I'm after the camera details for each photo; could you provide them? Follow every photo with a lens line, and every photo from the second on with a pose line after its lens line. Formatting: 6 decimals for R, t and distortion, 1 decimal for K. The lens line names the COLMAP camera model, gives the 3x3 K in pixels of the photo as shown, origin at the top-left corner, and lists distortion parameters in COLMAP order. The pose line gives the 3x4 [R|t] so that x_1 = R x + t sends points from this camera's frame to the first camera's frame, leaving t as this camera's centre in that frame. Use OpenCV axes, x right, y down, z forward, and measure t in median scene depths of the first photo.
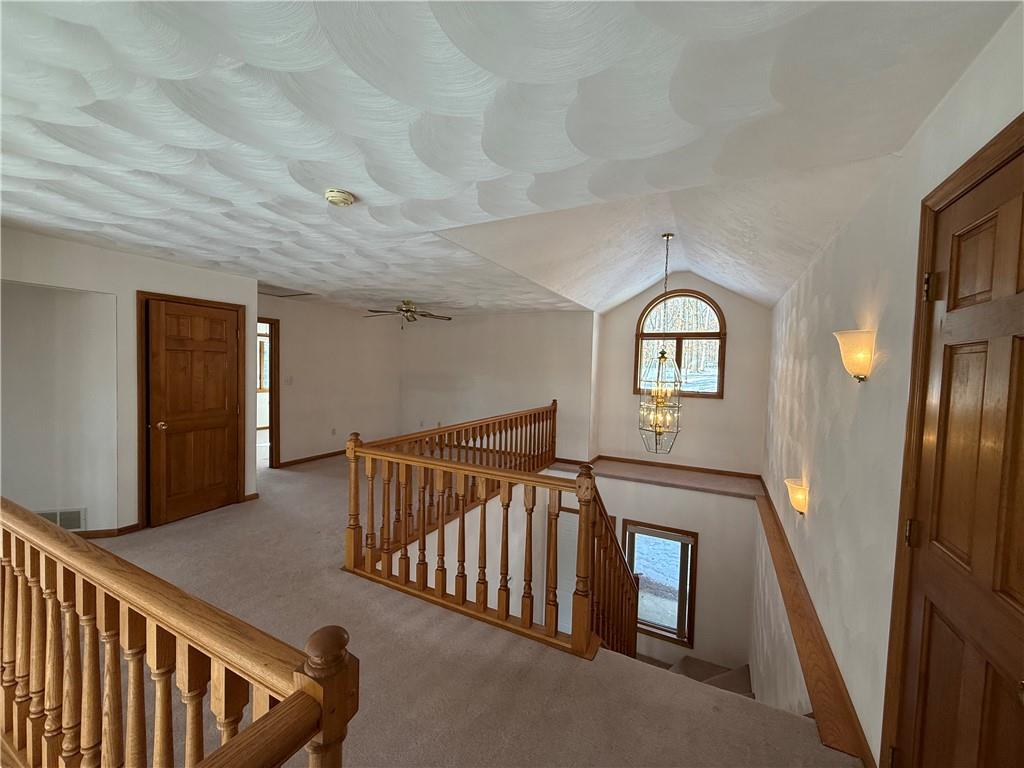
lens RADIAL K [[403.3, 0, 512.0], [0, 403.3, 384.0], [0, 0, 1]] dist [0.001563, -0.000046]
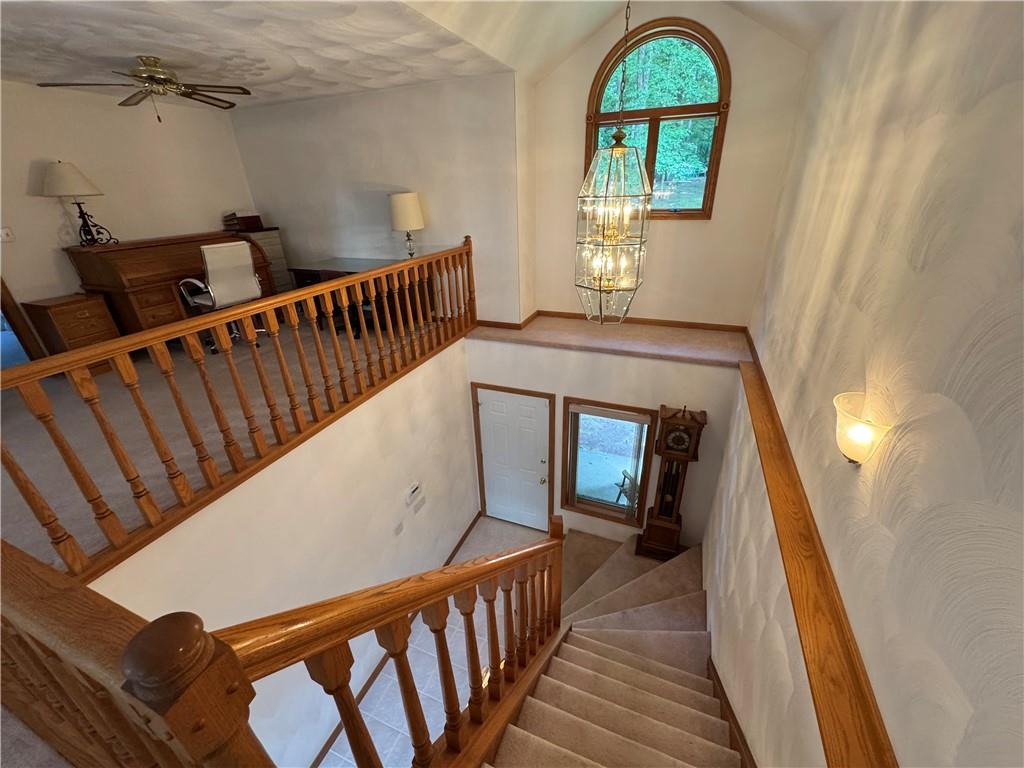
lens RADIAL K [[407.9, 0, 512.0], [0, 407.9, 384.0], [0, 0, 1]] dist [-0.001629, -0.000151]
pose [[0.994655, -0.088462, 0.053249, 0.201286], [0.060409, 0.916817, 0.394712, 0.001386], [-0.083737, -0.389385, 0.917261, 0.449968]]
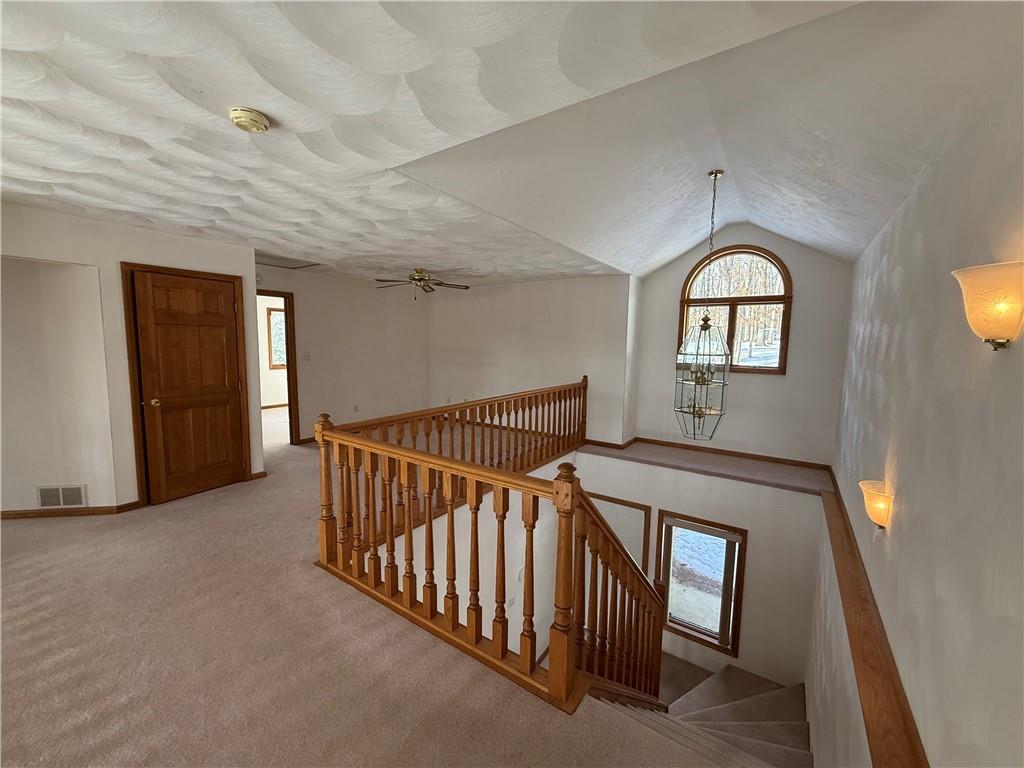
lens RADIAL K [[403.3, 0, 512.0], [0, 403.3, 384.0], [0, 0, 1]] dist [0.001563, -0.000046]
pose [[0.991828, 0.002688, -0.127555, 0.096372], [0.005175, 0.998108, 0.061273, 0.002481], [0.127478, -0.061432, 0.989937, 0.136627]]
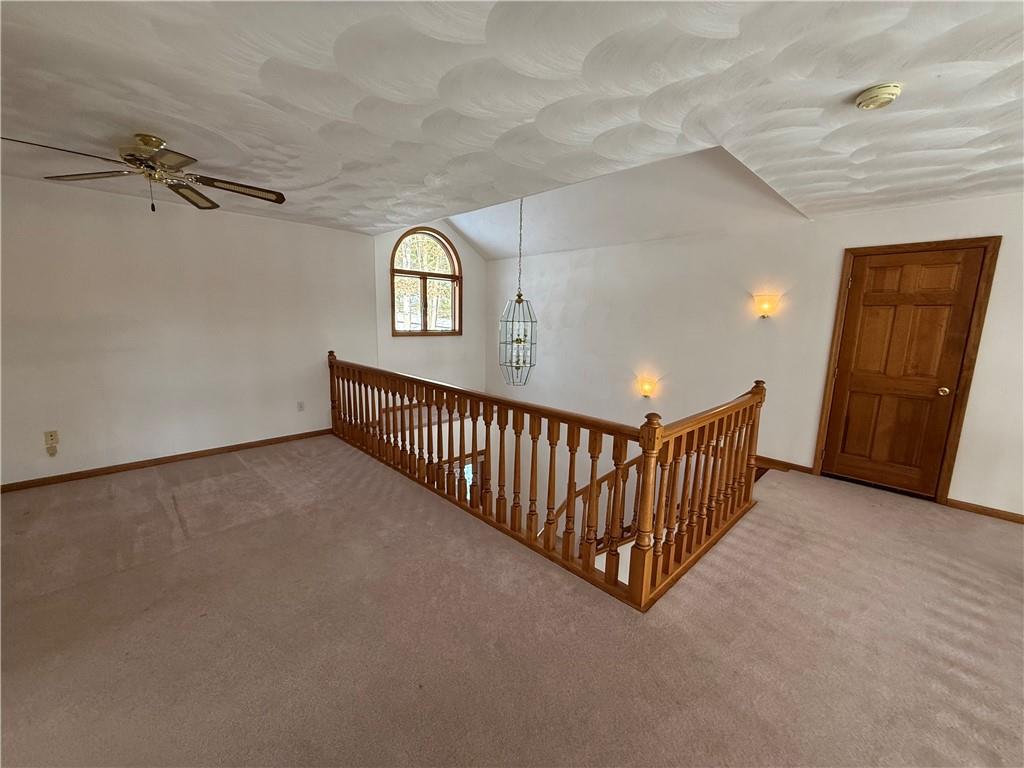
lens RADIAL K [[403.3, 0, 512.0], [0, 403.3, 384.0], [0, 0, 1]] dist [0.001563, -0.000046]
pose [[0.322080, -0.175155, 0.930368, -0.788991], [0.026044, 0.984003, 0.176237, -0.038124], [-0.946354, -0.032532, 0.321490, 0.743857]]
